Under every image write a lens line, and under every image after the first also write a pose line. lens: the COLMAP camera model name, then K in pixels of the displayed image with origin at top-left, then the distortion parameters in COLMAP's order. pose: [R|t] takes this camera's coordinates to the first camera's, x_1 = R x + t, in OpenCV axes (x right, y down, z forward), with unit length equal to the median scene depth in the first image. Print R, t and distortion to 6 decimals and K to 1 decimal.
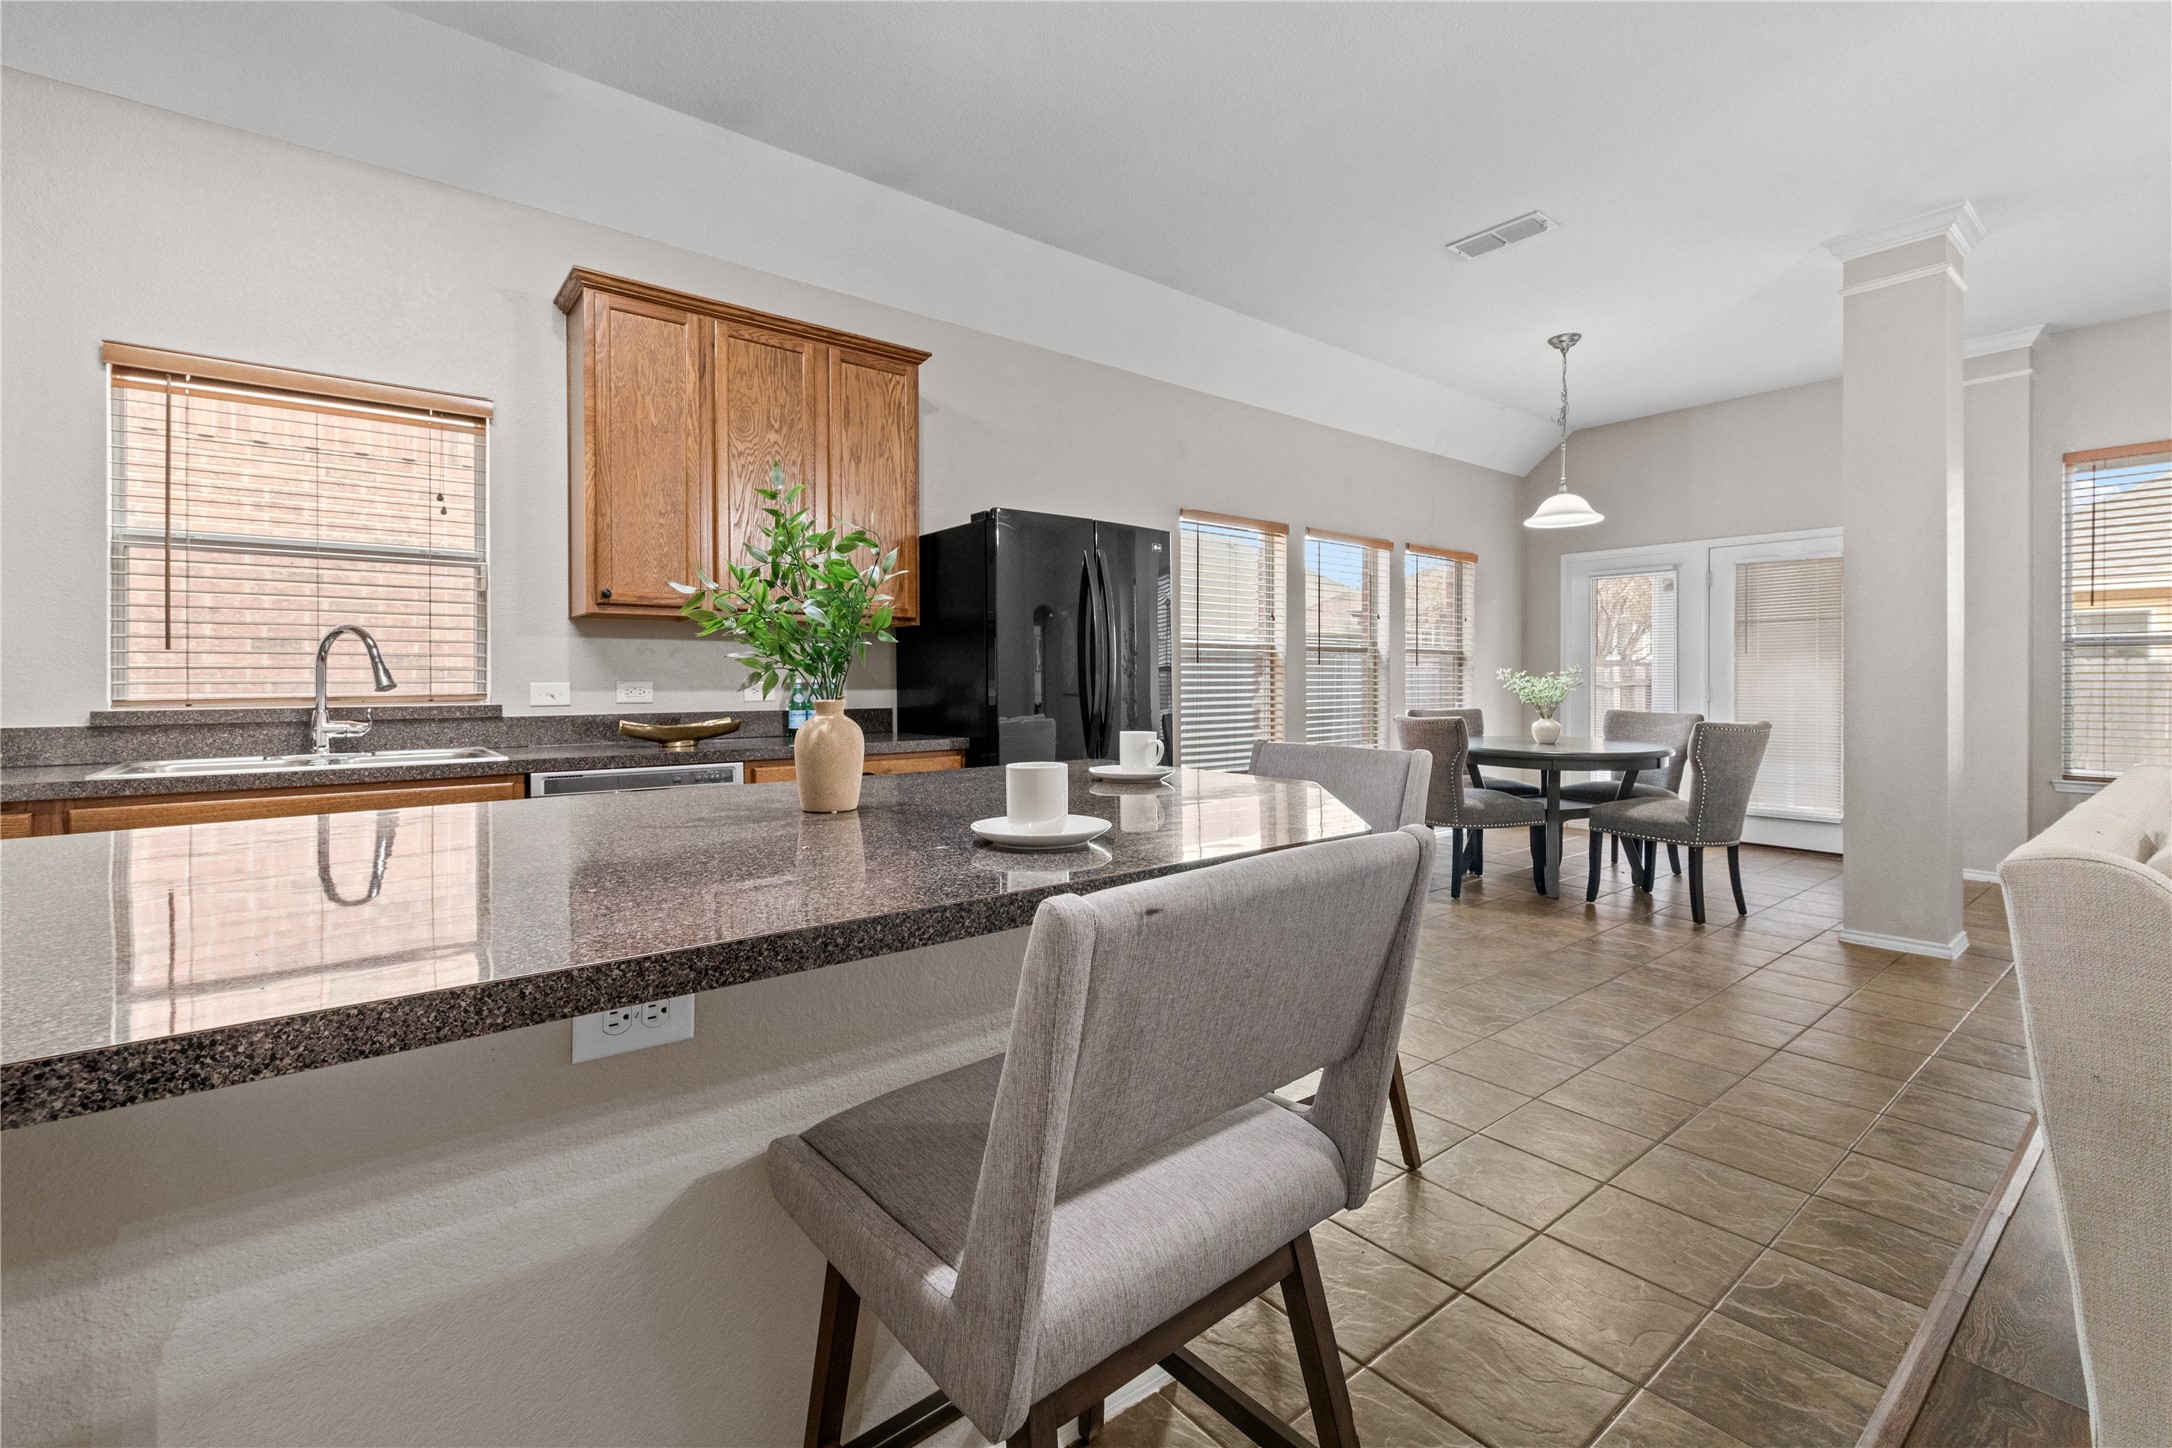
lens RADIAL K [[947.1, 0, 1081.8], [0, 947.1, 687.1], [0, 0, 1]] dist [0.001934, -0.000713]
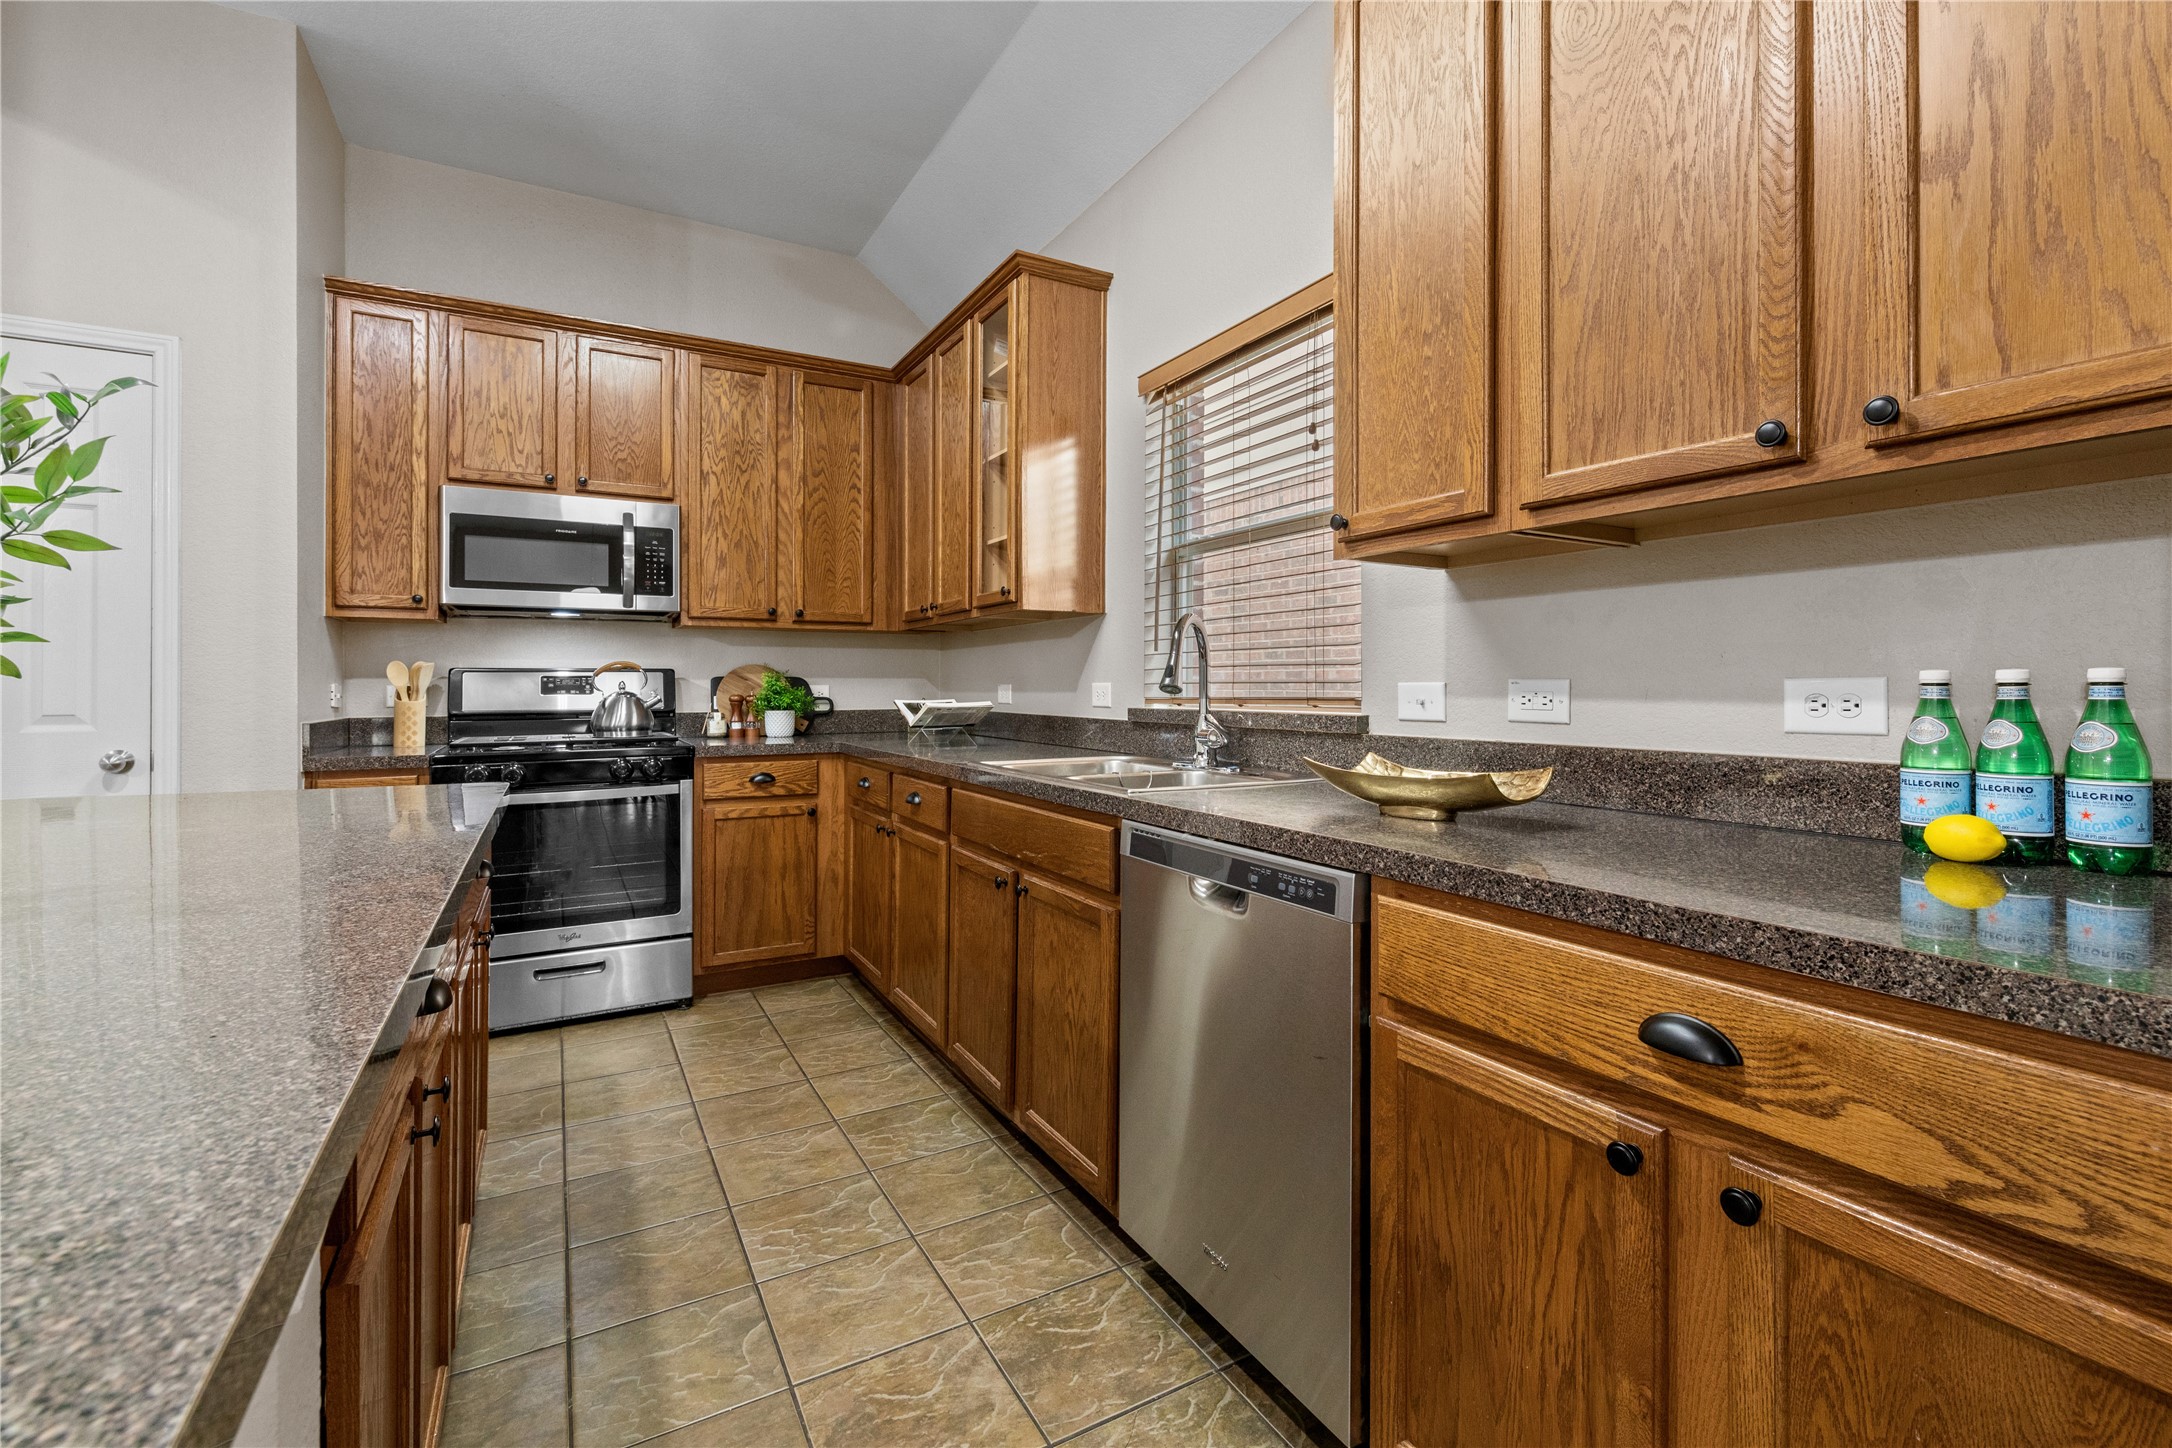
lens RADIAL K [[947.1, 0, 1094.4], [0, 947.1, 678.5], [0, 0, 1]] dist [0.001934, -0.000713]
pose [[-0.159592, -0.005547, -0.987168, 0.056382], [-0.005094, 0.999976, -0.004796, -0.002827], [0.987170, 0.004263, -0.159616, 0.779926]]
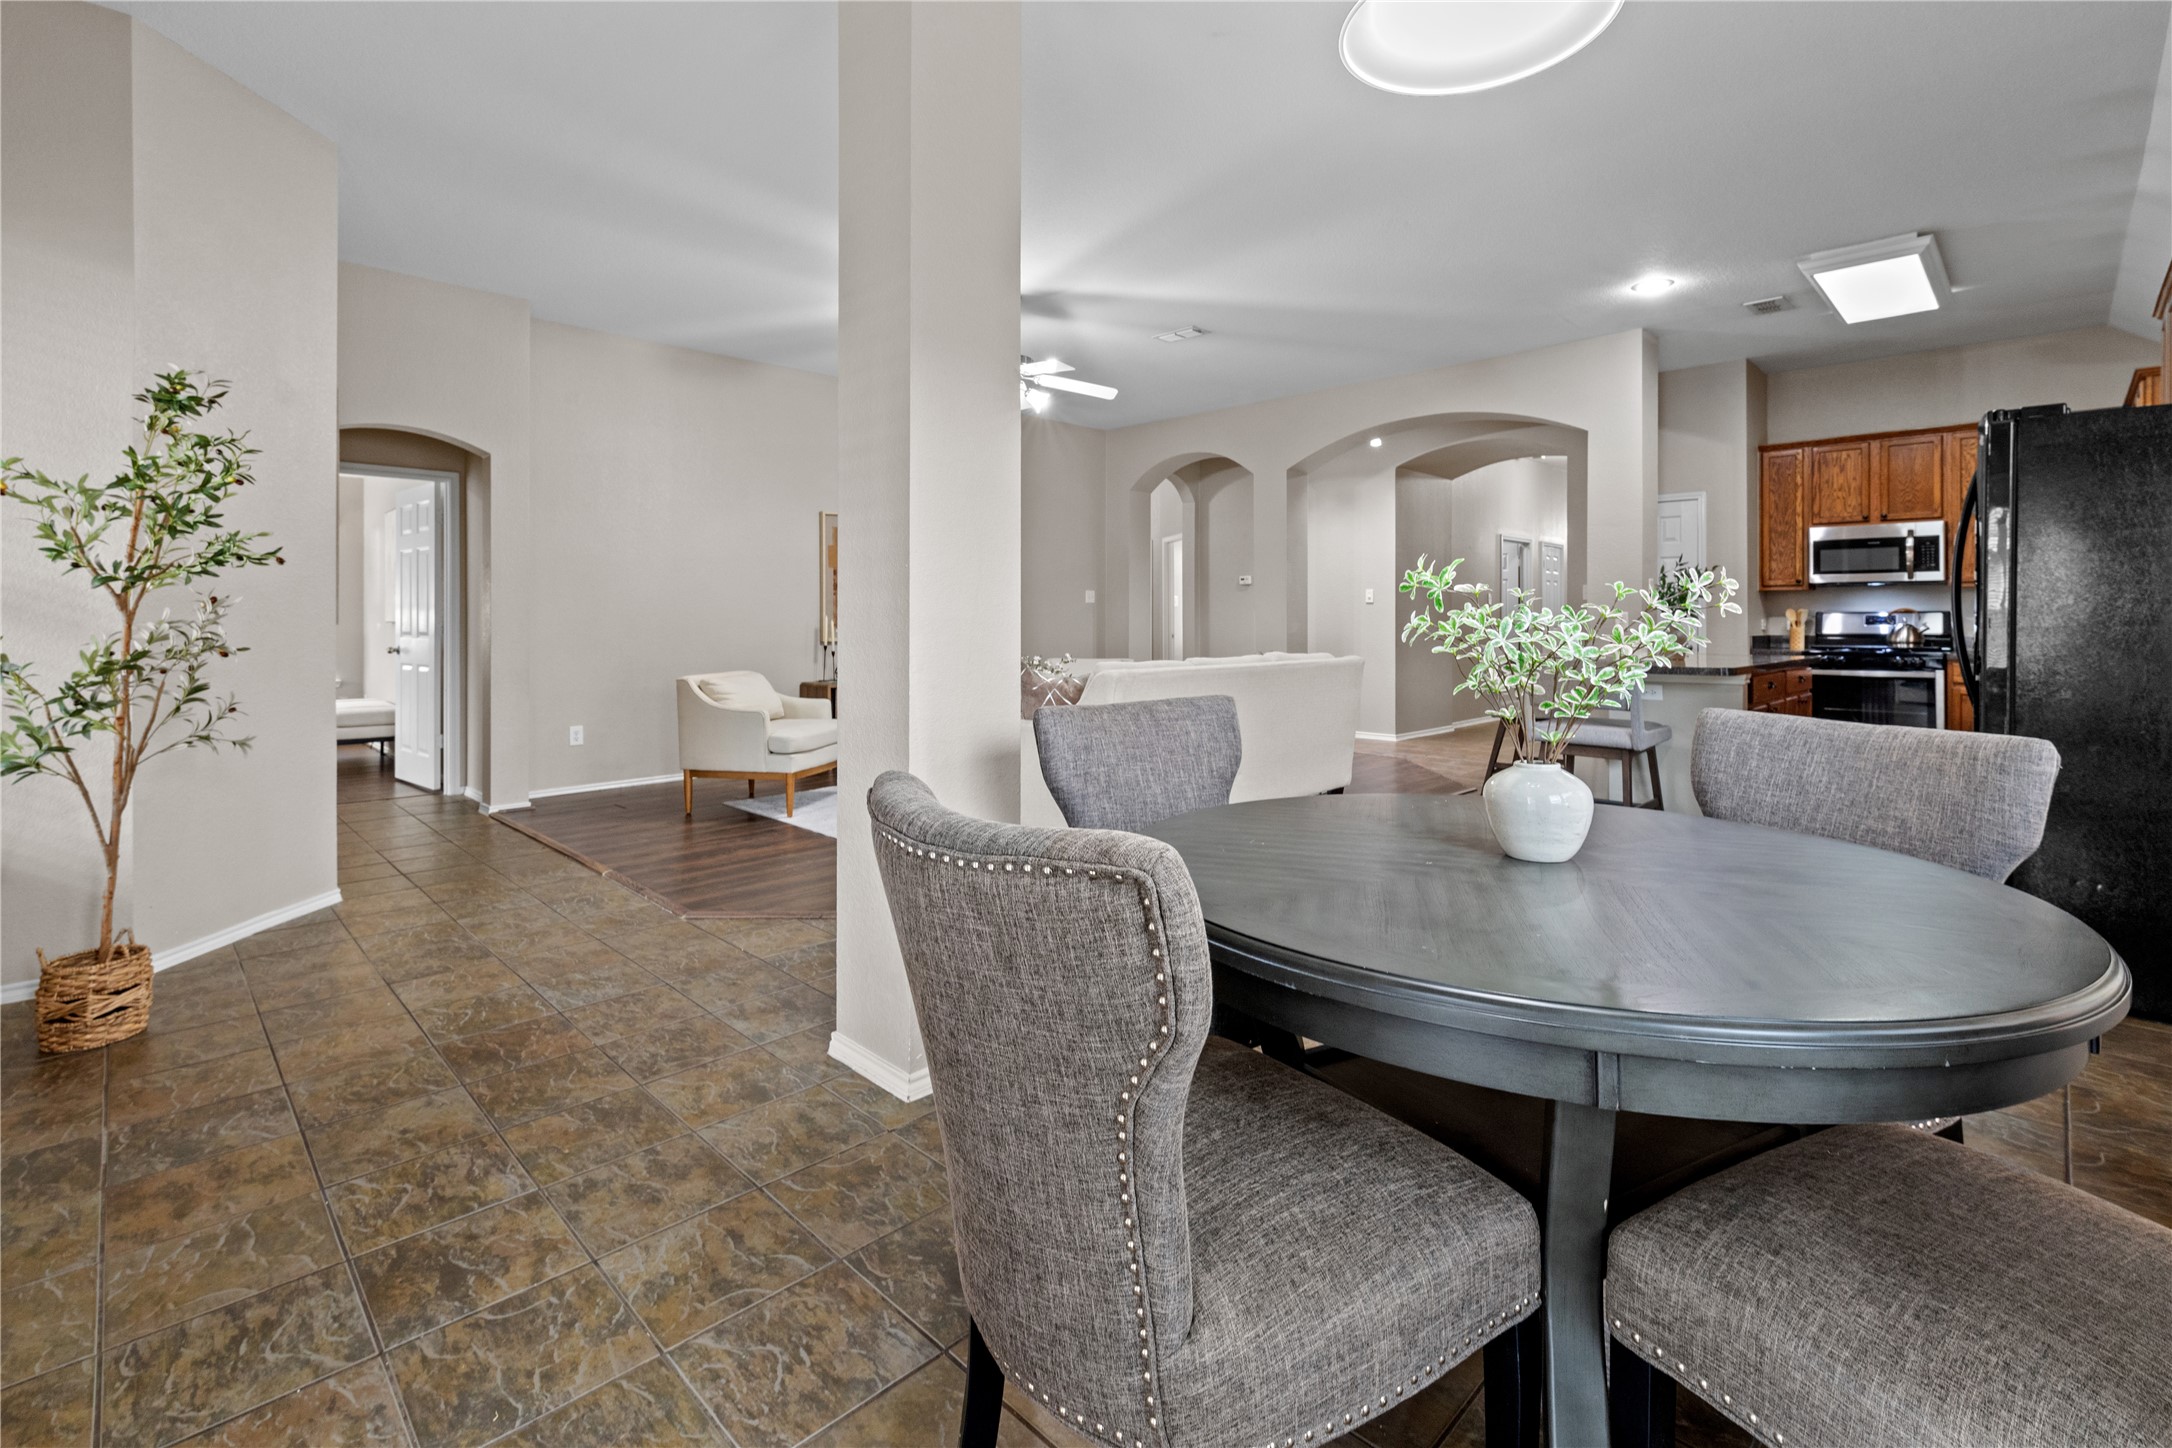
lens RADIAL K [[947.1, 0, 1090.6], [0, 947.1, 623.8], [0, 0, 1]] dist [0.001934, -0.000713]
pose [[-0.994873, -0.000277, -0.101135, 0.896369], [-0.001353, 0.999943, 0.010570, -0.009188], [0.101127, 0.010652, -0.994817, 1.769436]]
